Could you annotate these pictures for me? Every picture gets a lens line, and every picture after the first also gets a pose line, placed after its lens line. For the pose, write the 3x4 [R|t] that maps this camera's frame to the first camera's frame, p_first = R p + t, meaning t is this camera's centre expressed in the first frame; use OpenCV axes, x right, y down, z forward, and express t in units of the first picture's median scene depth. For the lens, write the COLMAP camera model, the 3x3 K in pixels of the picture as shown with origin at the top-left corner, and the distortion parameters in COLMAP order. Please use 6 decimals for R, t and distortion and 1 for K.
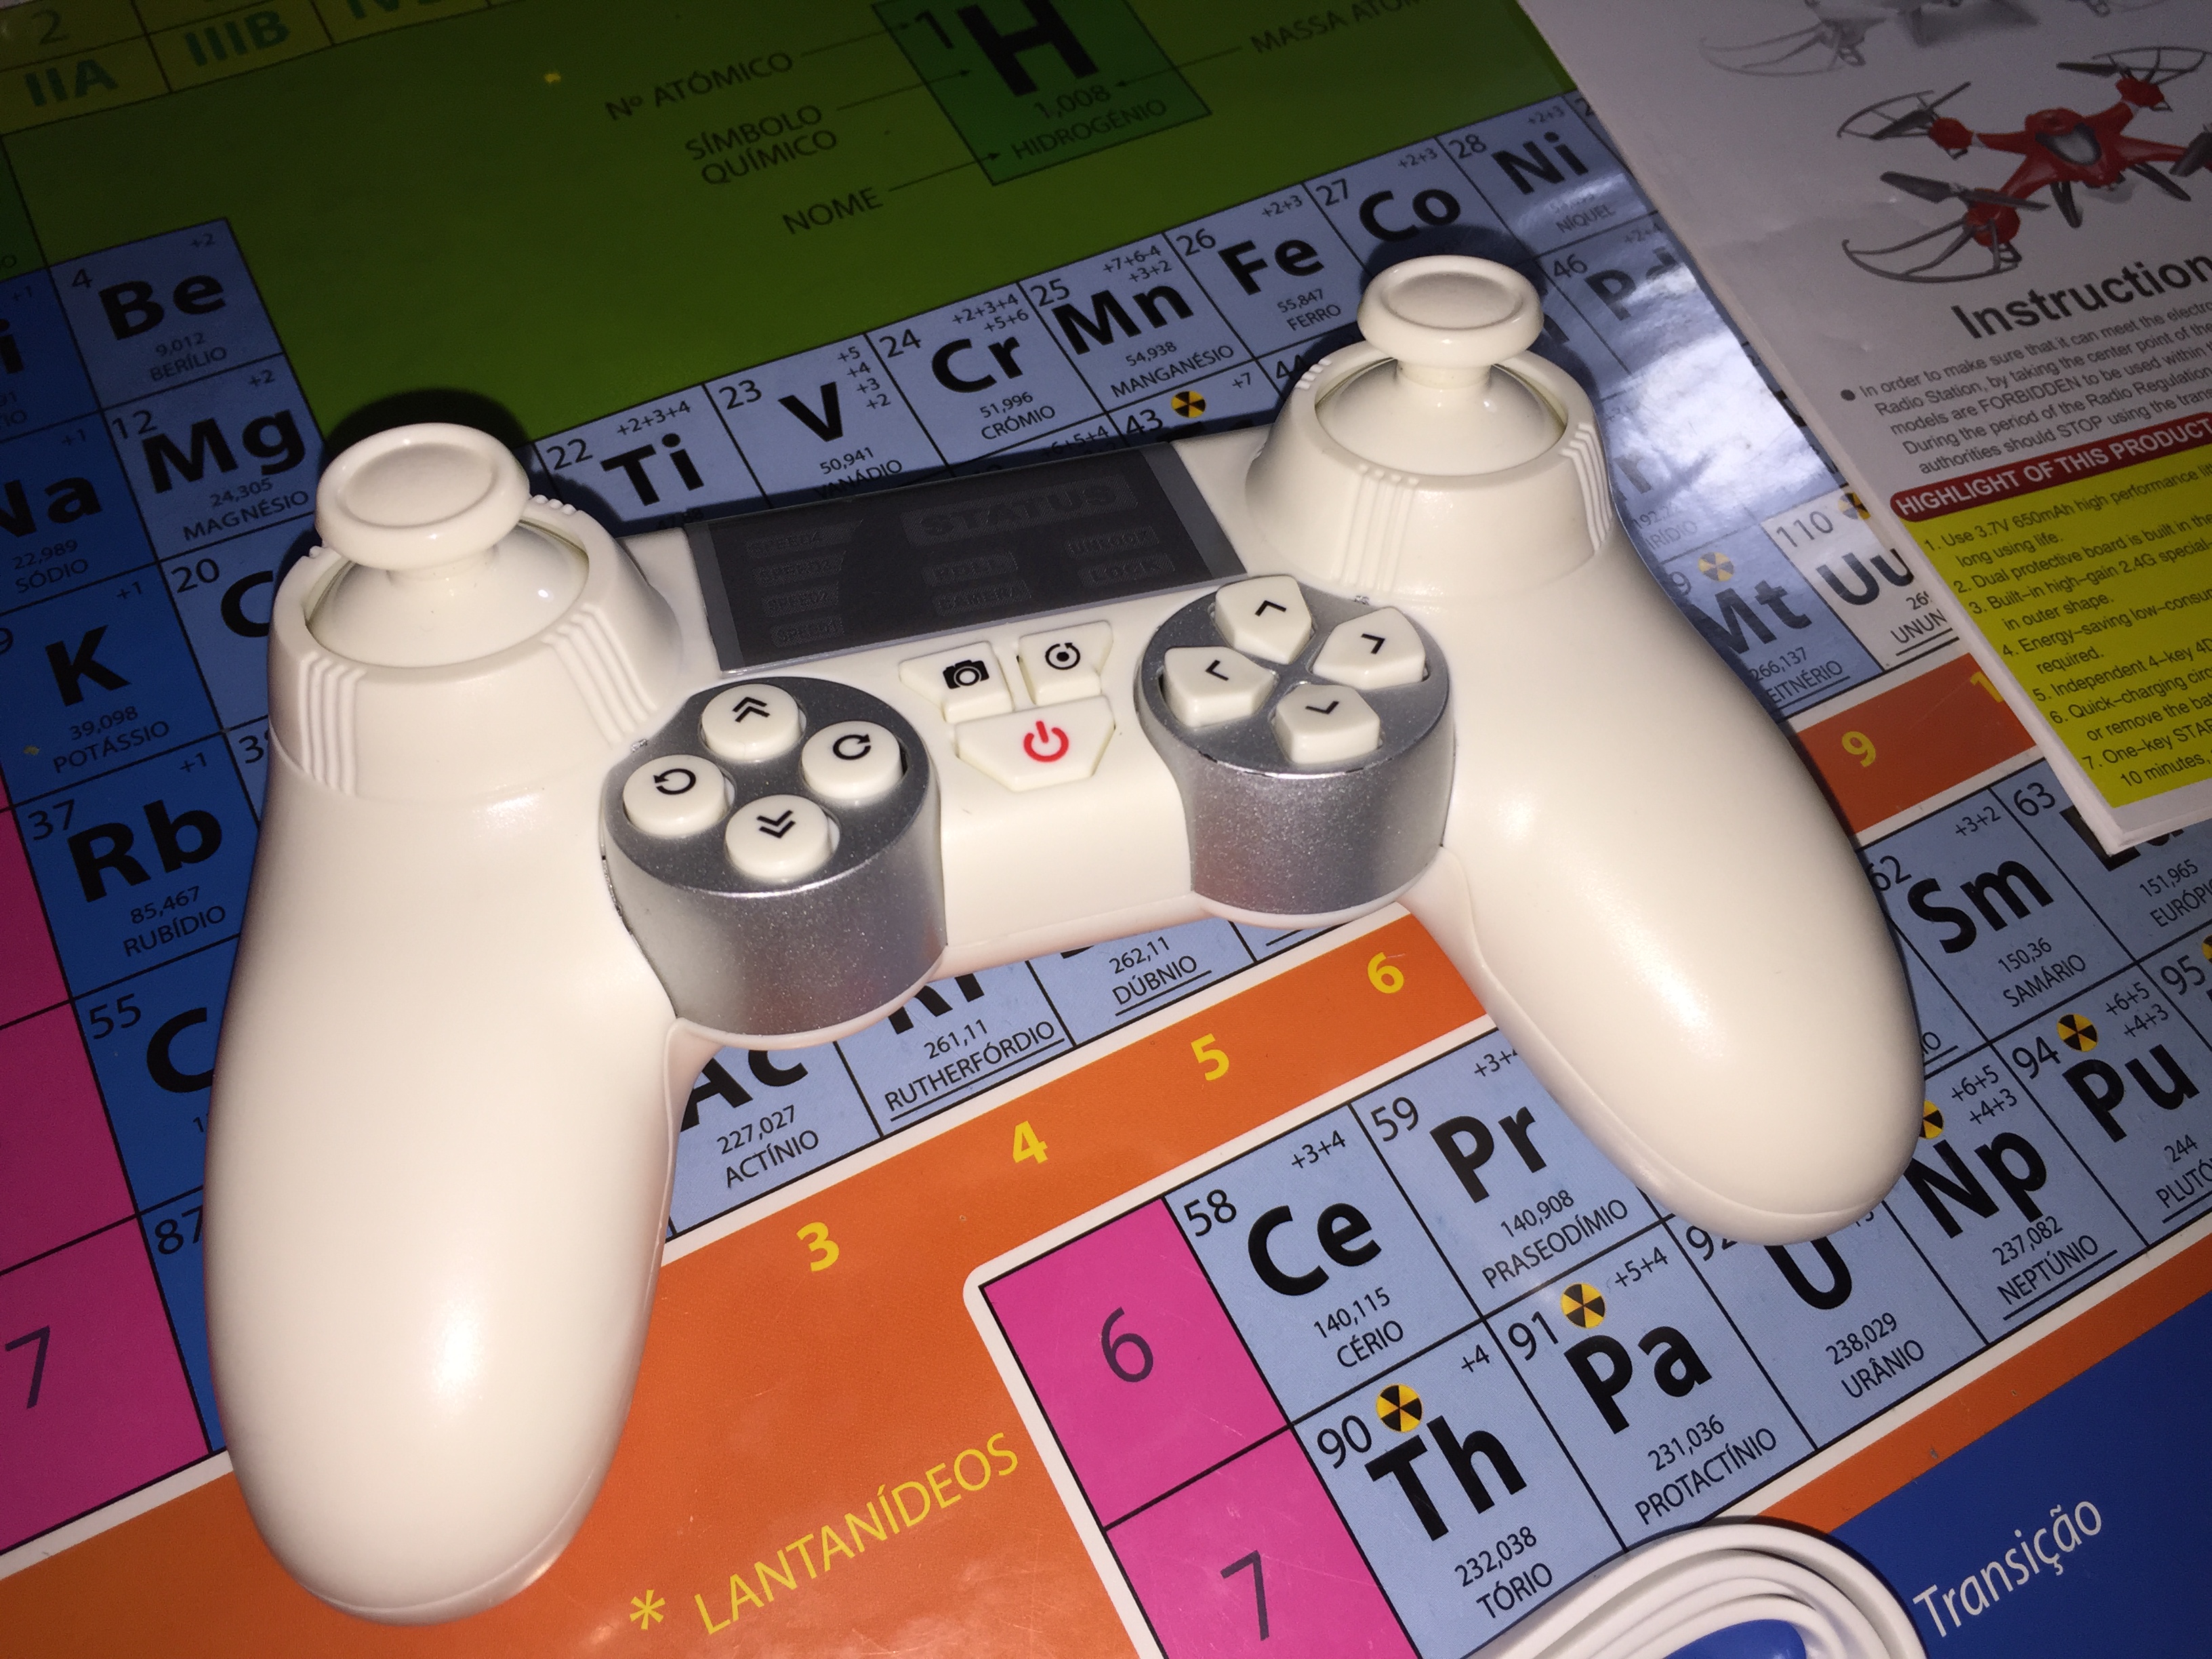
lens RADIAL K [[1852.7, 0, 1106.0], [0, 1852.7, 829.5], [0, 0, 1]] dist [0.042002, -0.017627]
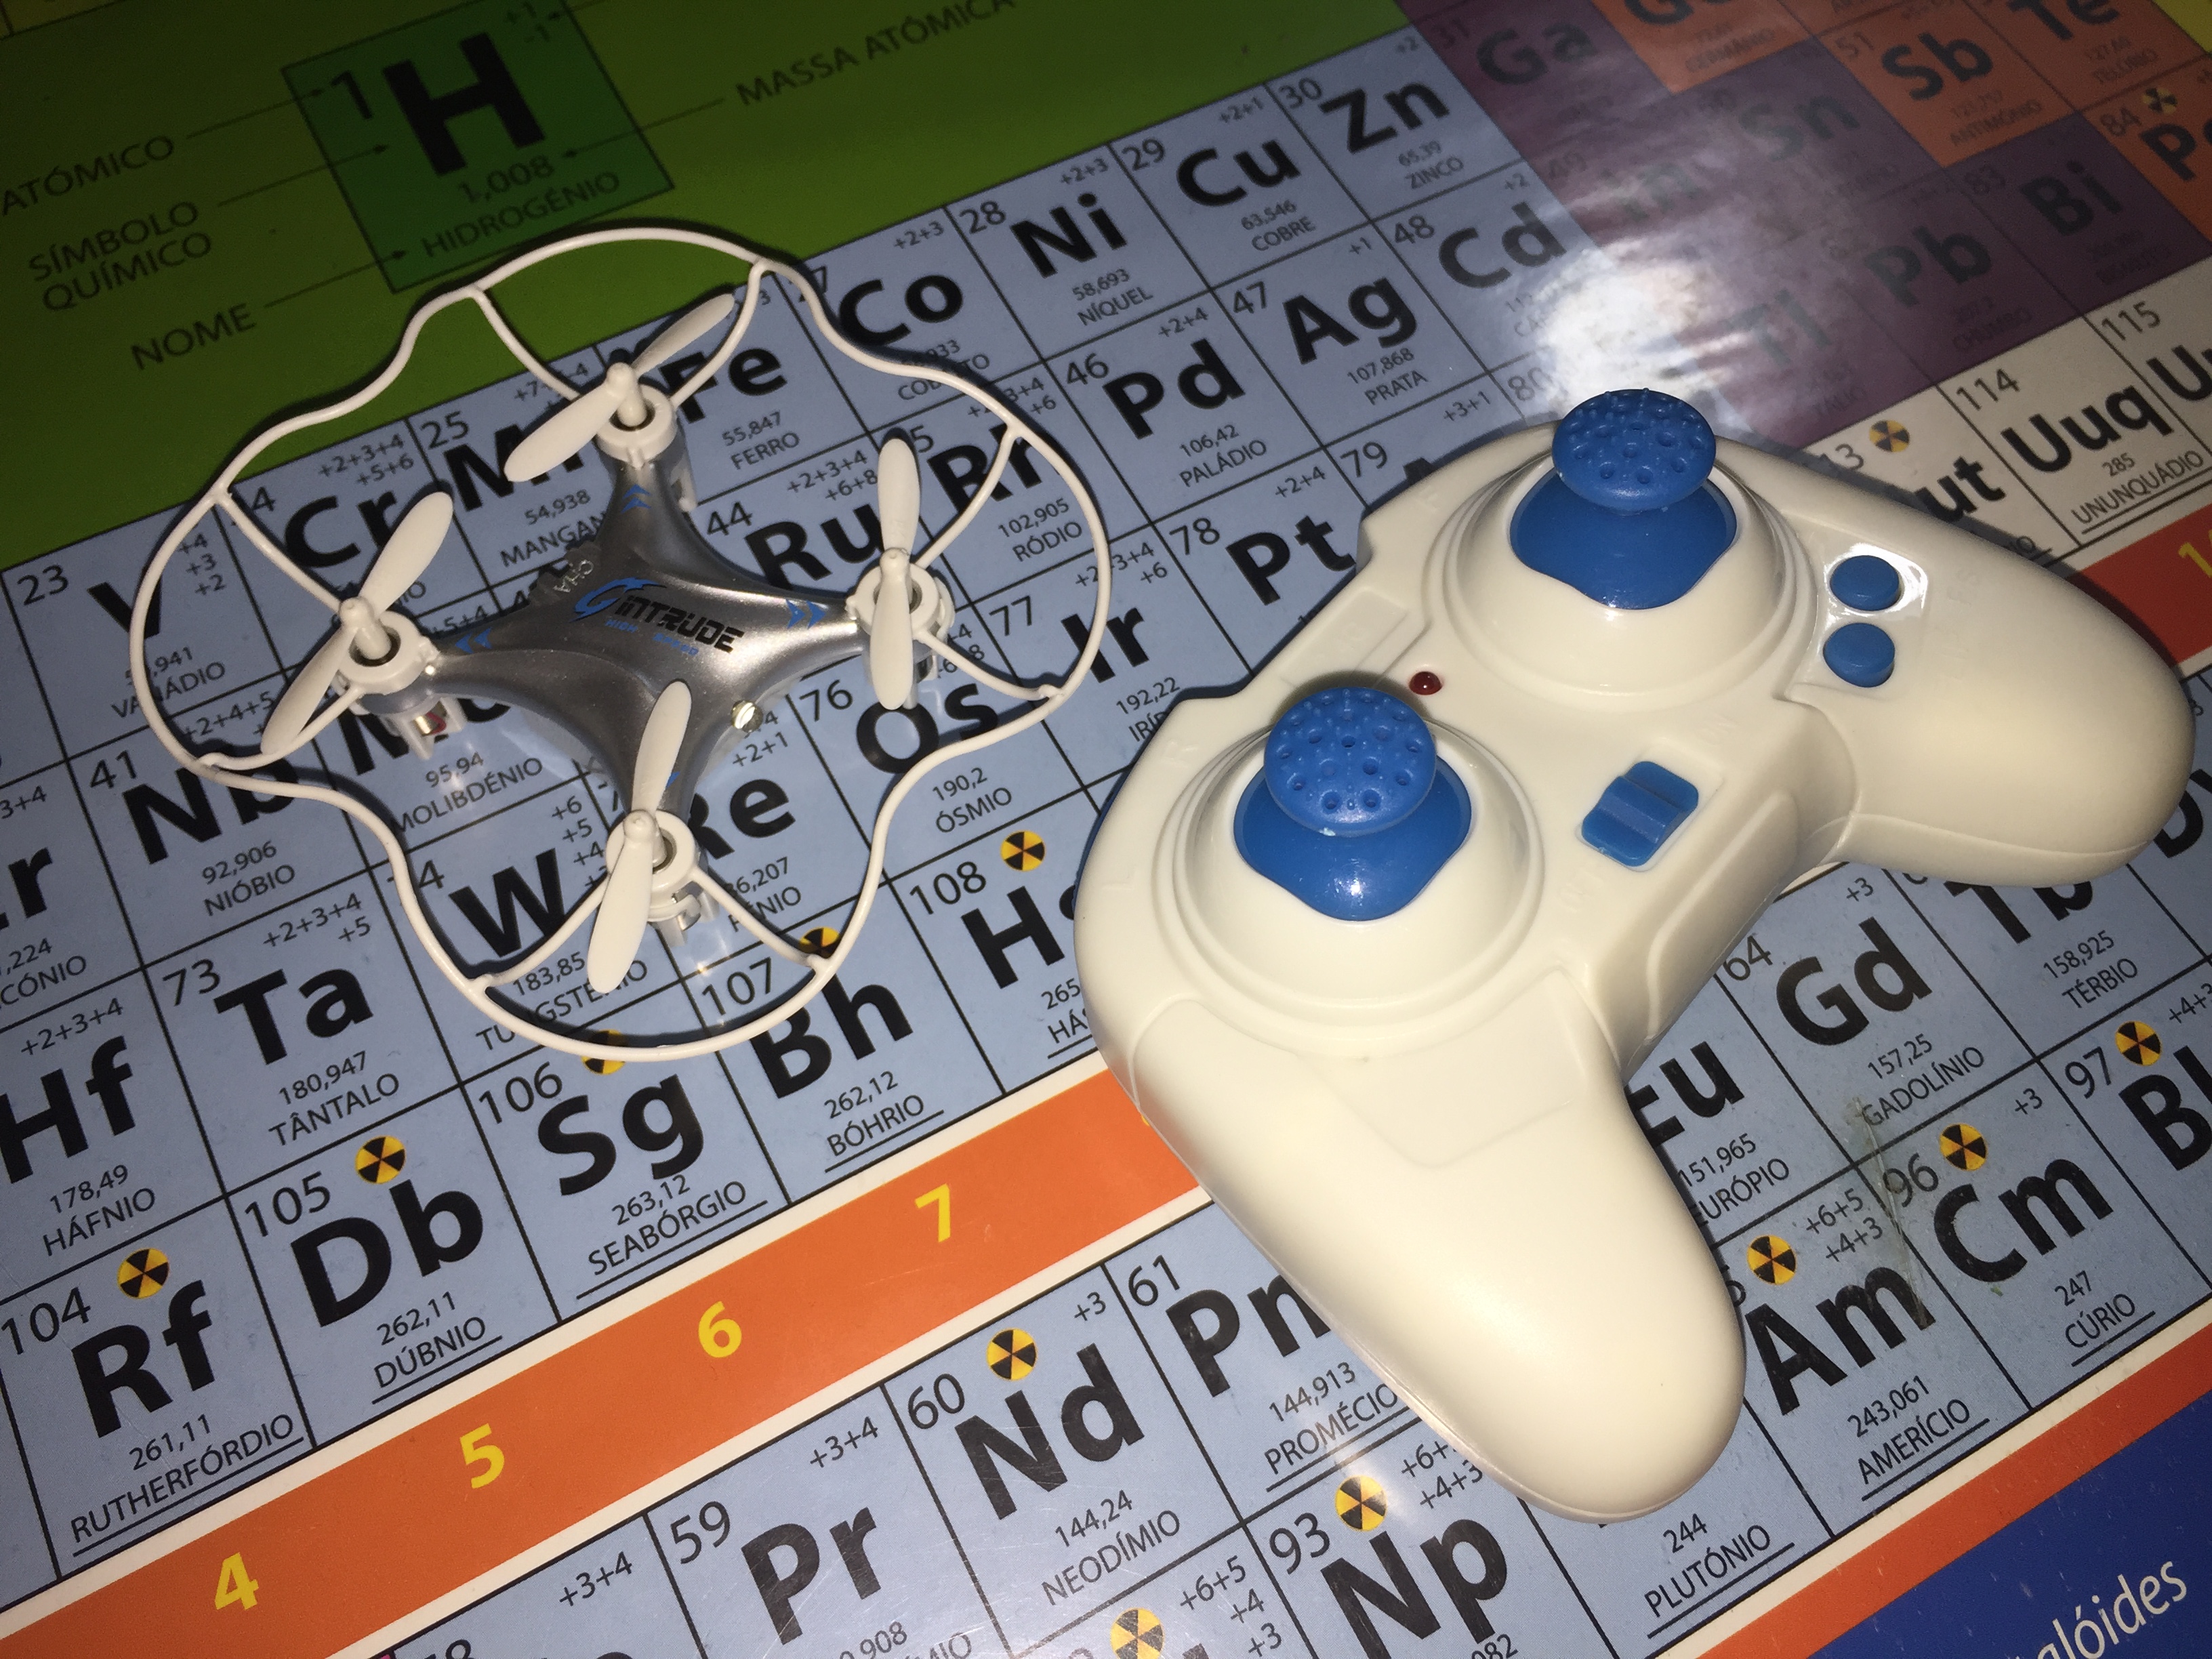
lens RADIAL K [[2039.4, 0, 1138.1], [0, 2039.4, 822.0], [0, 0, 1]] dist [0.099877, -0.188922]
pose [[0.998792, -0.038581, -0.030433, 0.286921], [0.039372, 0.998890, 0.025838, -0.123946], [0.029403, -0.027005, 0.999203, 0.093324]]
